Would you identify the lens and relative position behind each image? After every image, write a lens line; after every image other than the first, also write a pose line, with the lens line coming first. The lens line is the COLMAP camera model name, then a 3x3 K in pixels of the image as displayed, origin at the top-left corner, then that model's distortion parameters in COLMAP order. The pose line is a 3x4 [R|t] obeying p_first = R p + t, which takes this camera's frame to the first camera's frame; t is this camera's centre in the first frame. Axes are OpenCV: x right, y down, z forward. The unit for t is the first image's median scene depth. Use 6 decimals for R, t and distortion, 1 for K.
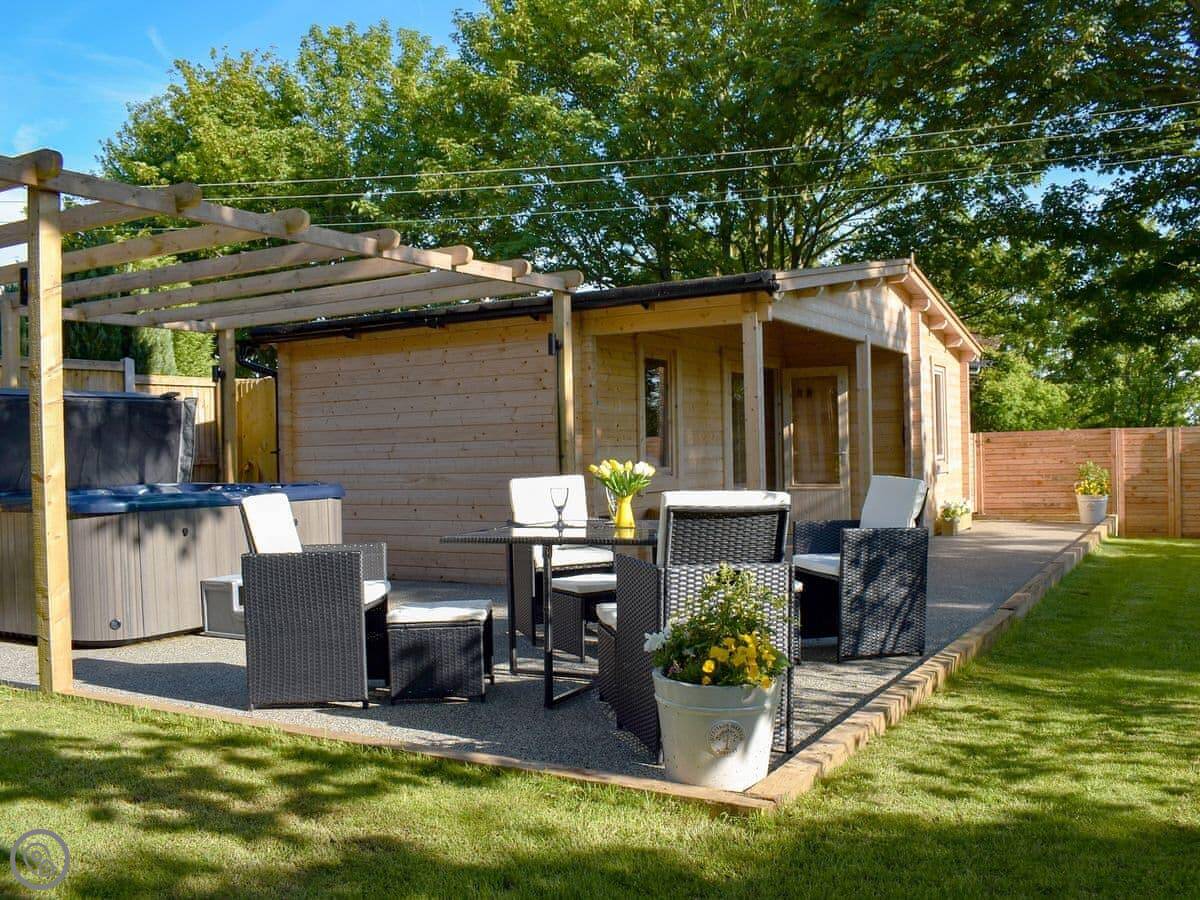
lens RADIAL K [[1134.7, 0, 600.0], [0, 1134.7, 450.0], [0, 0, 1]] dist [-0.082308, -0.002530]
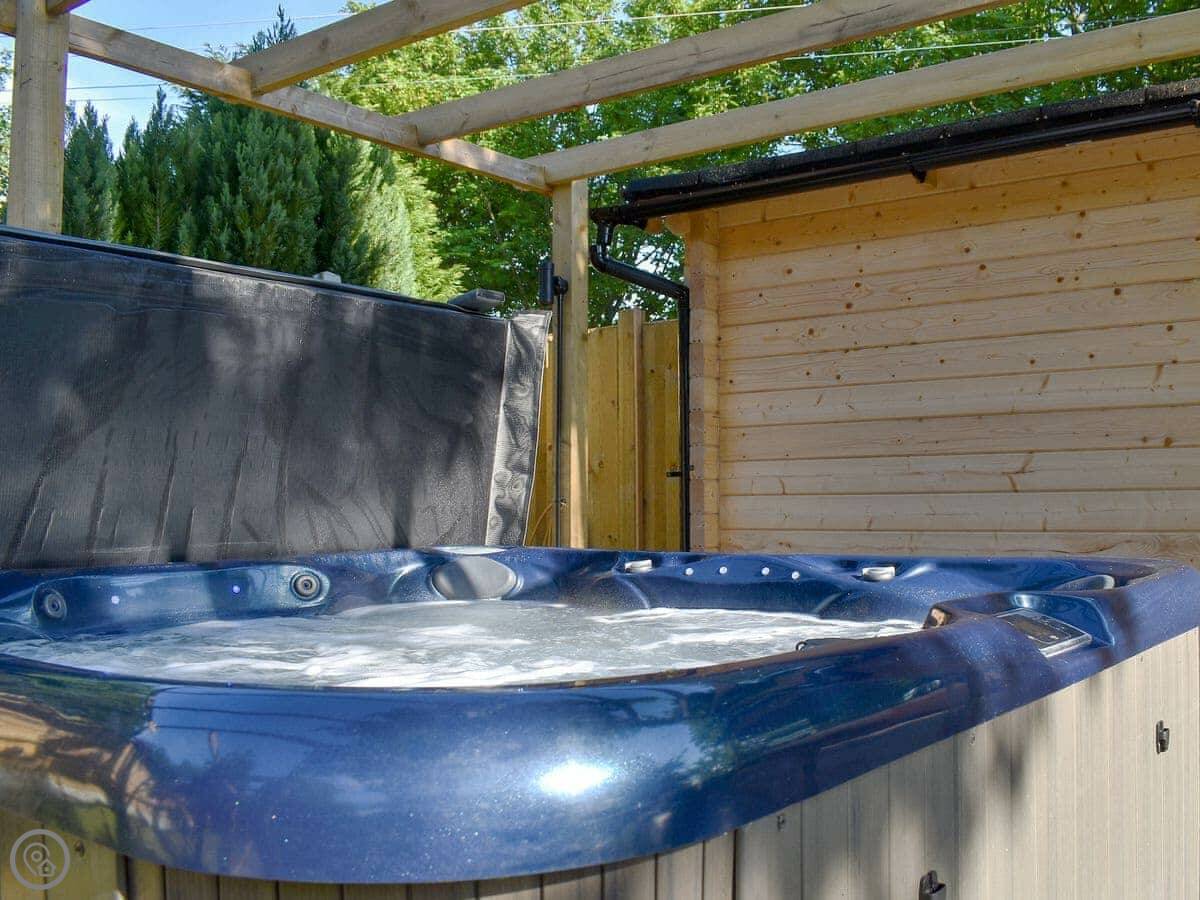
lens RADIAL K [[1134.7, 0, 600.0], [0, 1134.7, 450.0], [0, 0, 1]] dist [-0.082308, -0.002530]
pose [[0.994252, 0.012565, -0.106325, -0.289509], [-0.017852, 0.998643, -0.048918, 0.015082], [0.105566, 0.050535, 0.993127, 0.612355]]
